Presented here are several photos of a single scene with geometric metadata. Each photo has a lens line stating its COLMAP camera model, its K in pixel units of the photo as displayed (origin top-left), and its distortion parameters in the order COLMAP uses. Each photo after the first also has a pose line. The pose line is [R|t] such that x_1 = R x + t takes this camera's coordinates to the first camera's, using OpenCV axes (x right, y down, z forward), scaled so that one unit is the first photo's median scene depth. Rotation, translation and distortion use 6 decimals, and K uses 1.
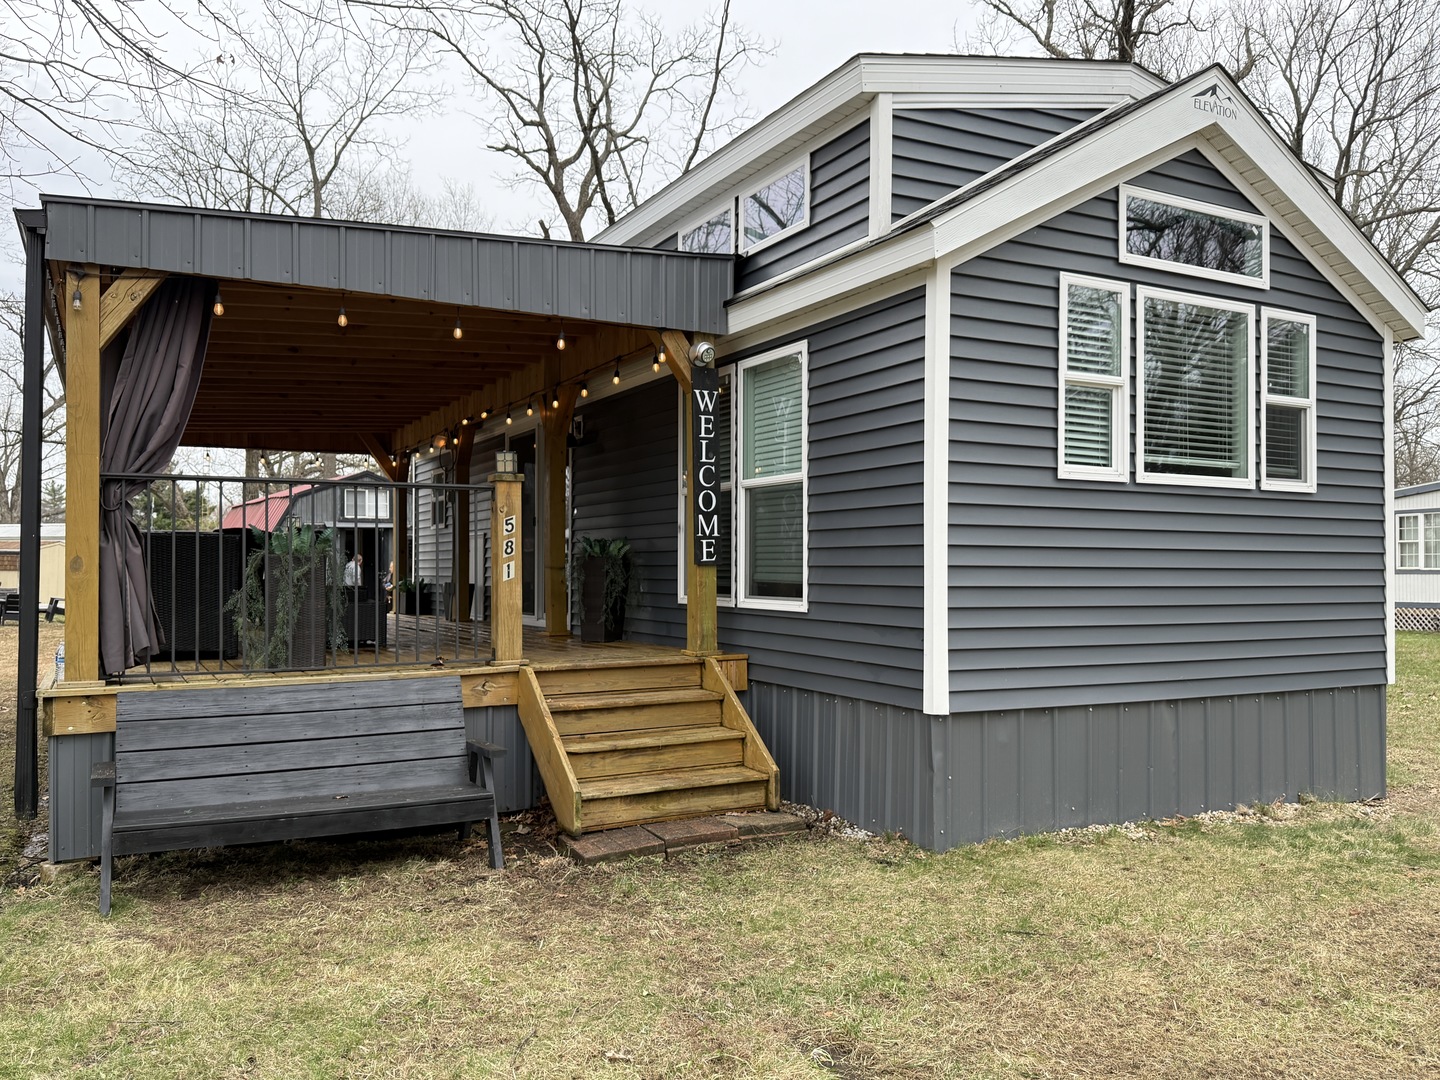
lens RADIAL K [[1109.7, 0, 720.0], [0, 1109.7, 540.0], [0, 0, 1]] dist [0.117549, -0.218665]
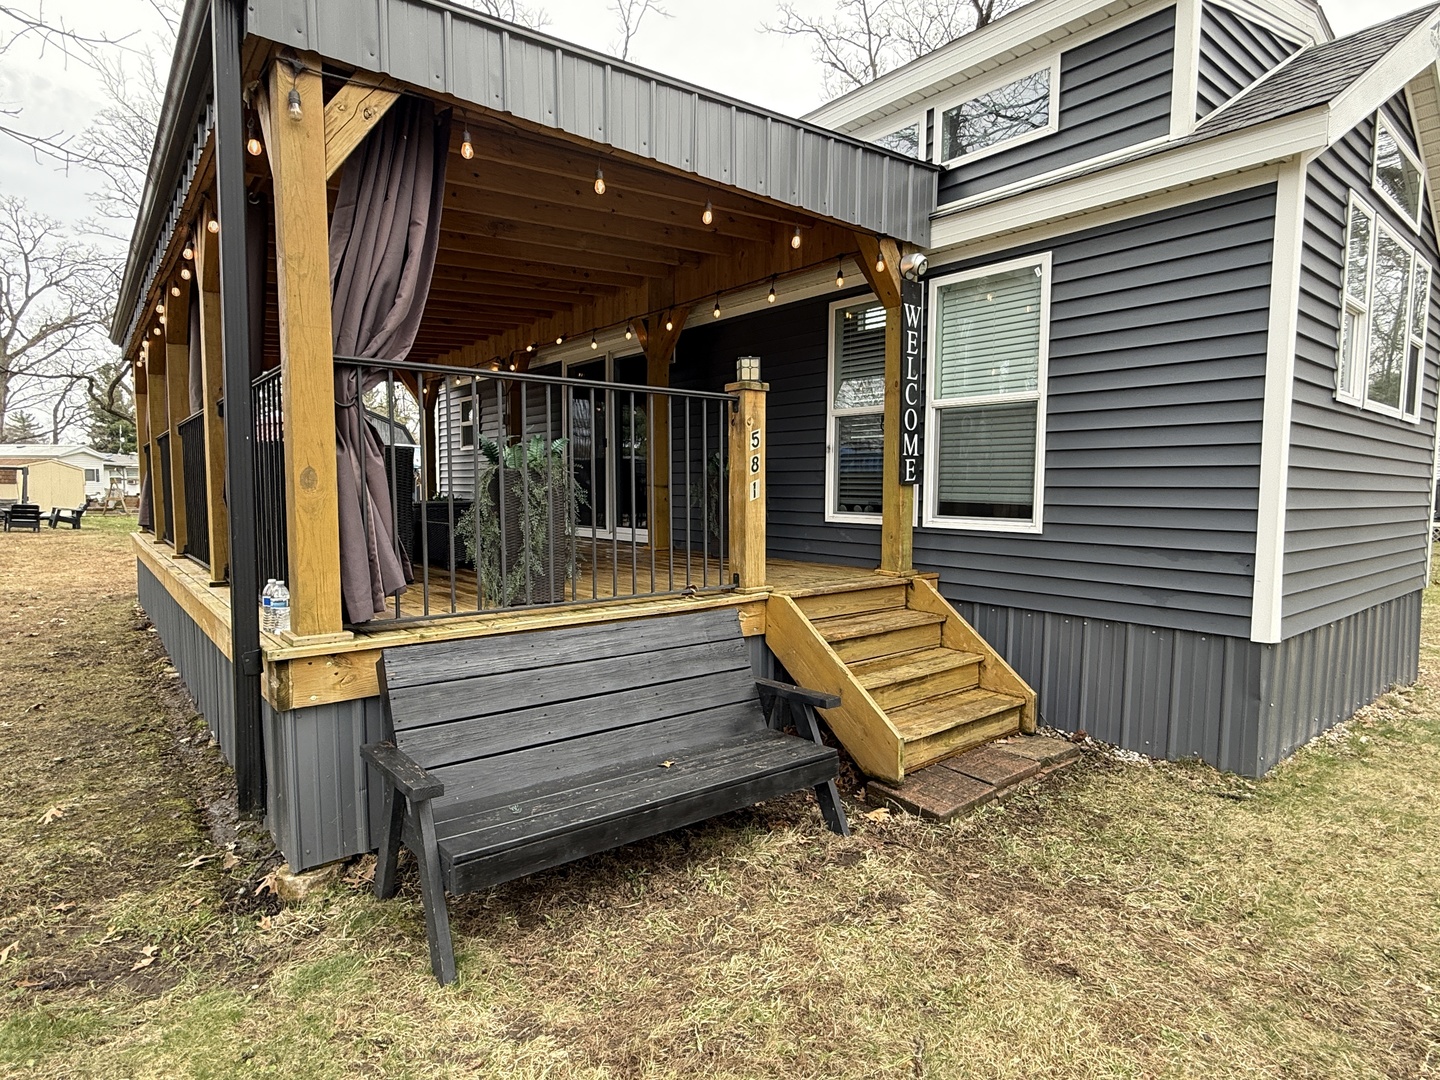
lens RADIAL K [[789.7, 0, 720.0], [0, 789.7, 540.0], [0, 0, 1]] dist [-0.003064, -0.002266]
pose [[0.982061, -0.006064, 0.188464, -0.354241], [-0.011453, 0.995719, 0.091719, 0.010092], [-0.188214, -0.092232, 0.977788, 0.385823]]
